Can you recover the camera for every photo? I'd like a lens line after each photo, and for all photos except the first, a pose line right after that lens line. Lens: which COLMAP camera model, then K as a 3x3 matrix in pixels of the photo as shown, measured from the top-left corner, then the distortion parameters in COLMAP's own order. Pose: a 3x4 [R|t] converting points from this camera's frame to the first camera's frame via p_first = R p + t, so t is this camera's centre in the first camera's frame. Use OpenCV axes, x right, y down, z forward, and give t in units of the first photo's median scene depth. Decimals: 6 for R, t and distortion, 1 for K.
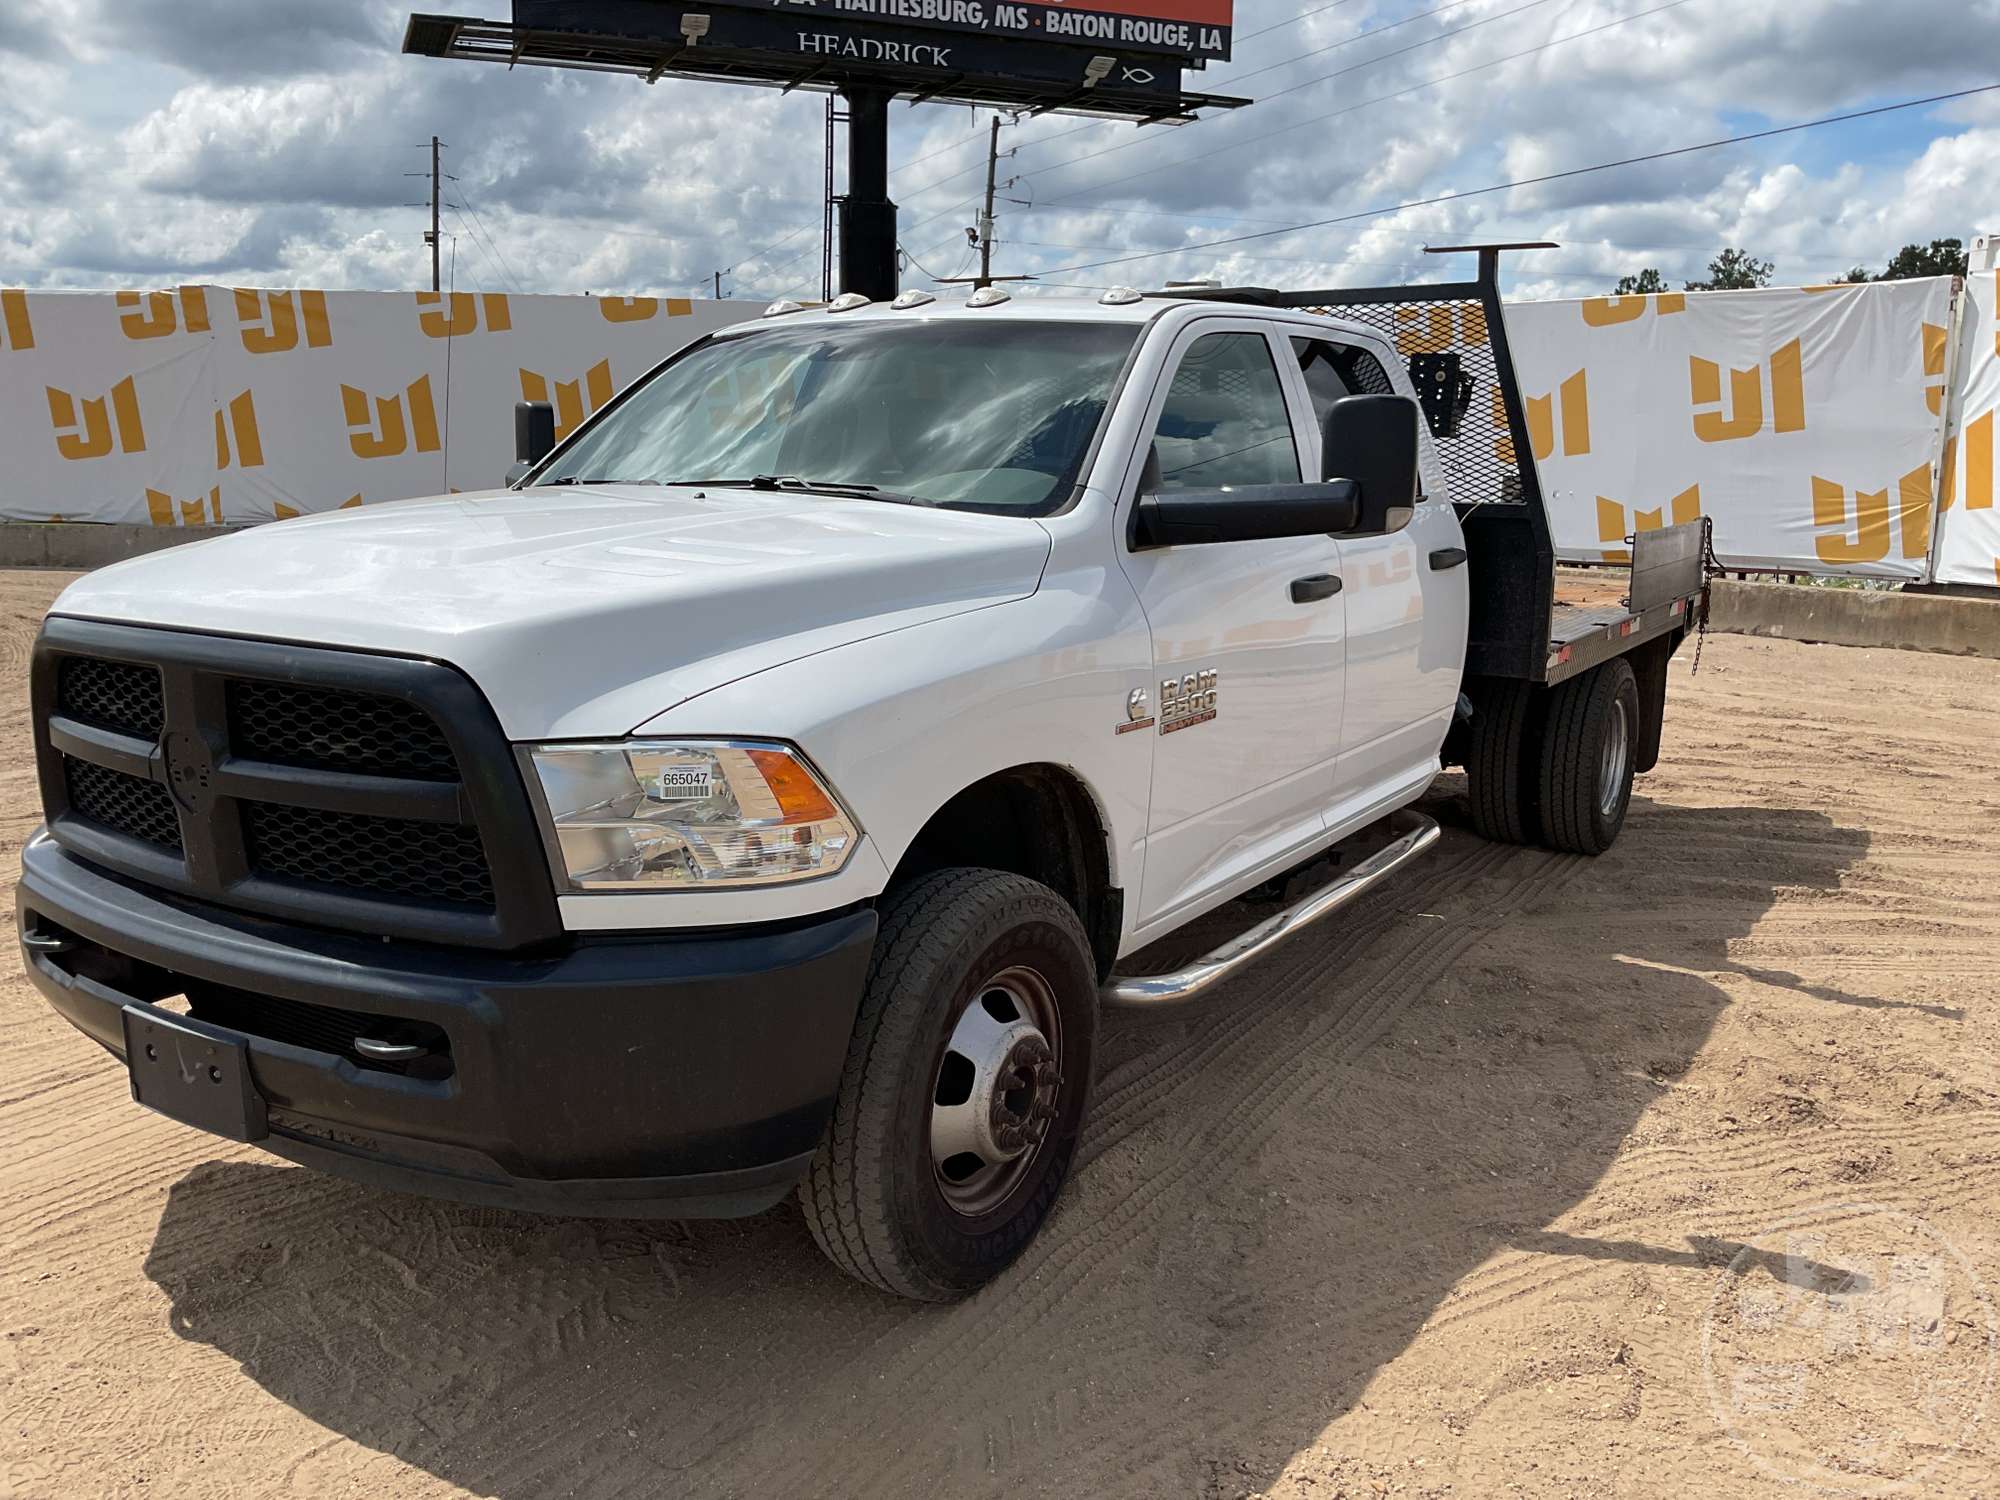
lens RADIAL K [[1798.6, 0, 1000.0], [0, 1798.6, 750.0], [0, 0, 1]] dist [0.001448, 0.001772]
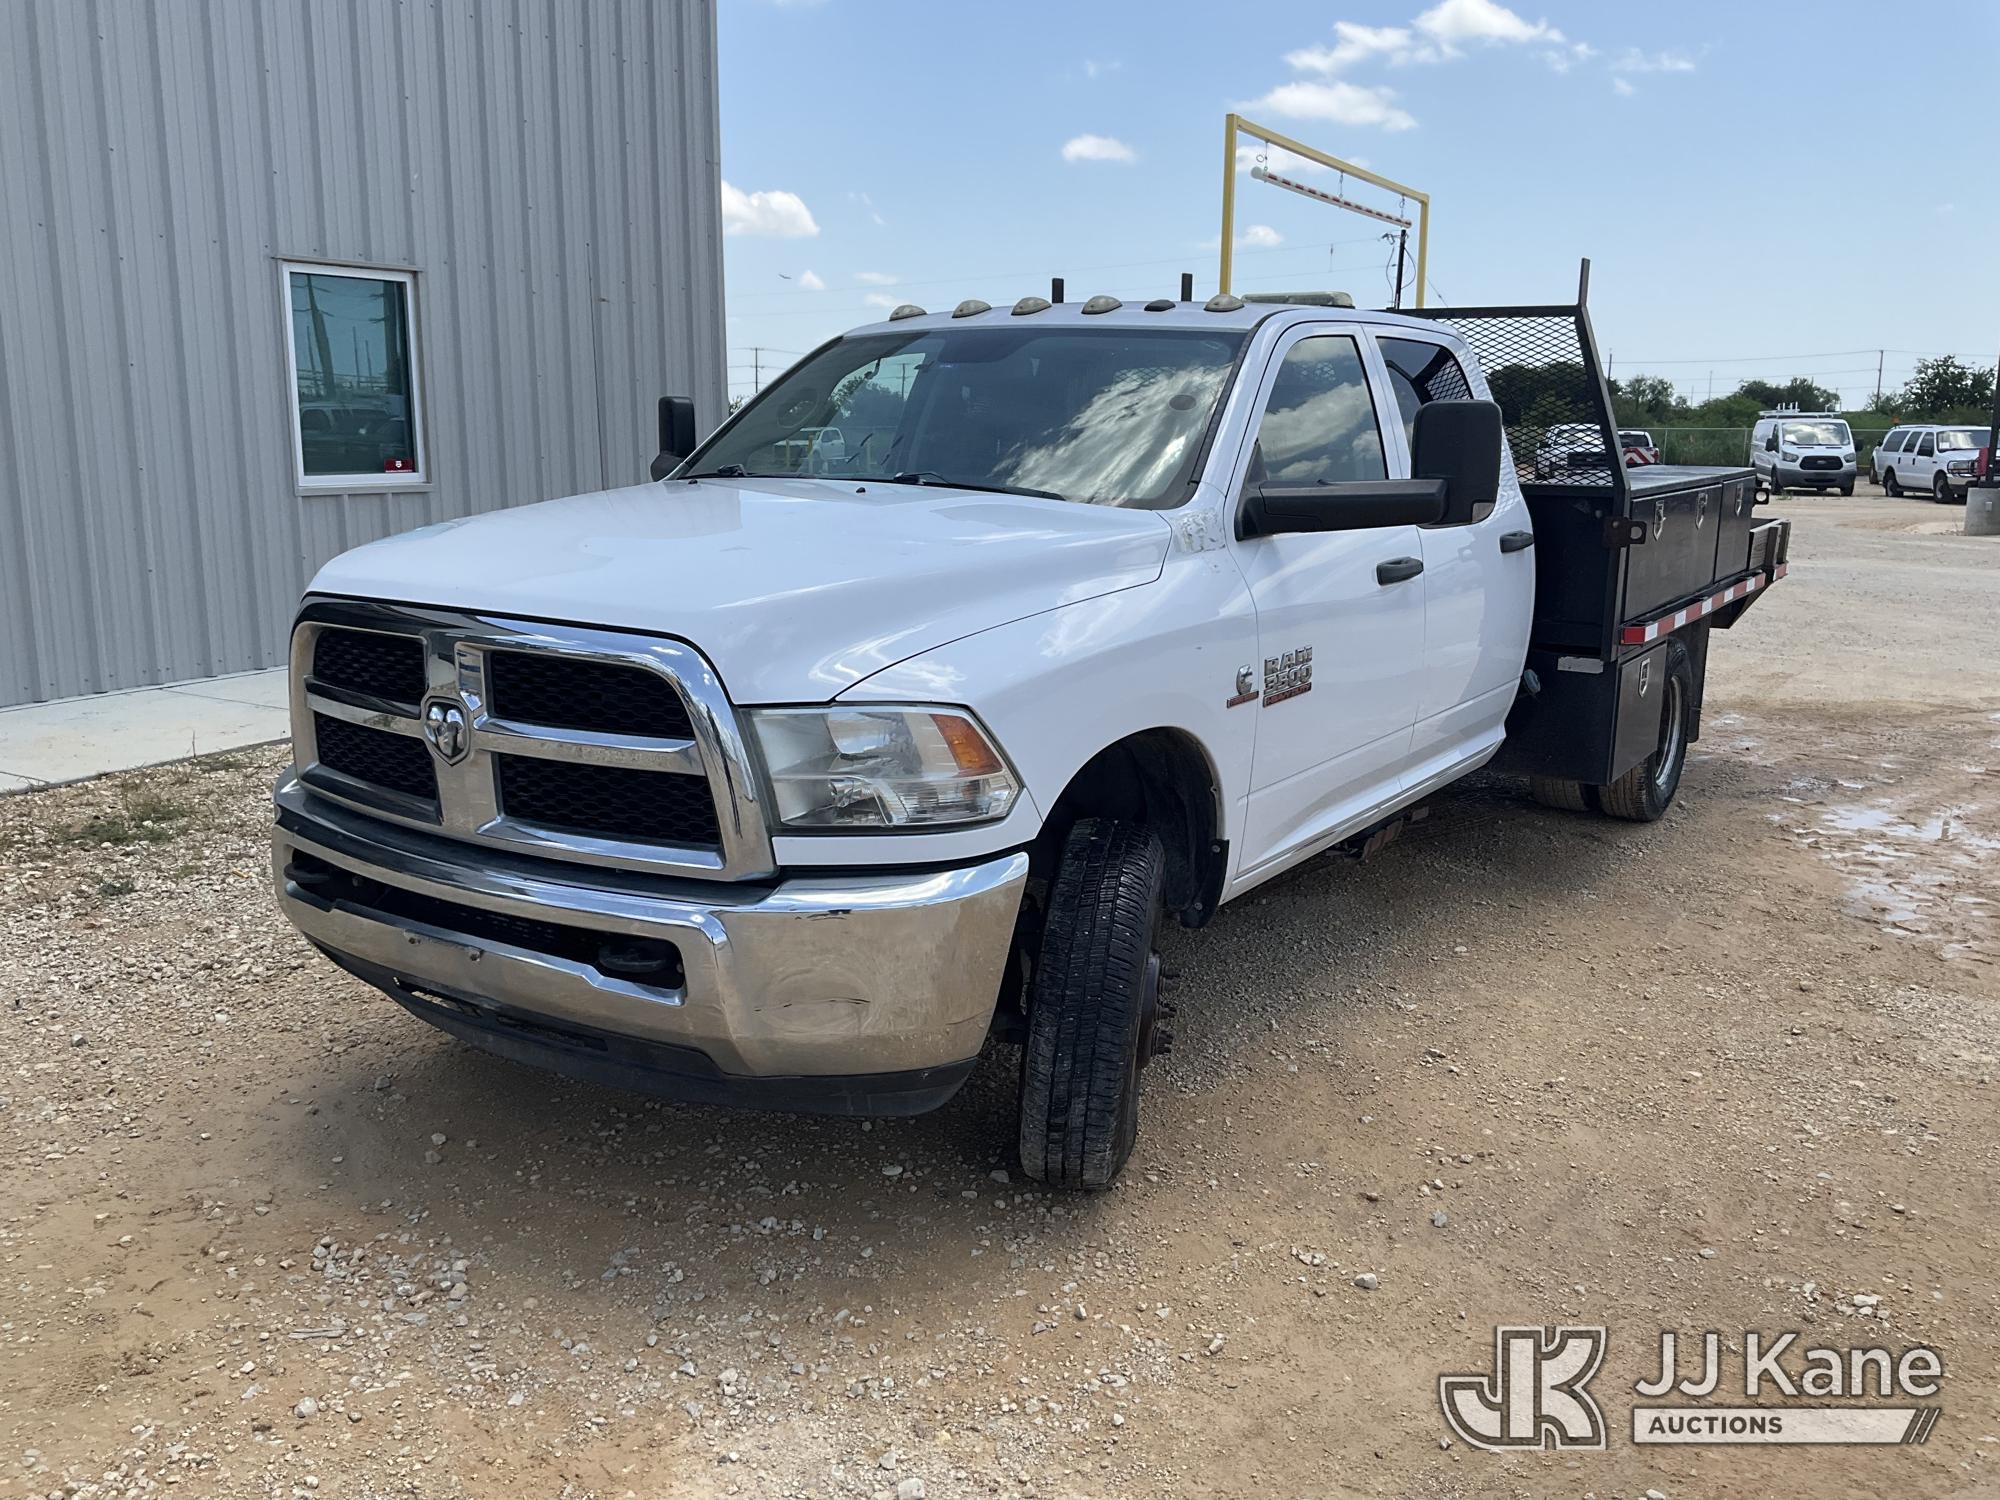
lens RADIAL K [[1798.6, 0, 1000.0], [0, 1798.6, 750.0], [0, 0, 1]] dist [0.001448, 0.001772]
pose [[0.999590, 0.008392, -0.027364, -0.045603], [-0.007894, 0.999802, 0.018288, 0.000800], [0.027512, -0.018064, 0.999458, -0.132190]]
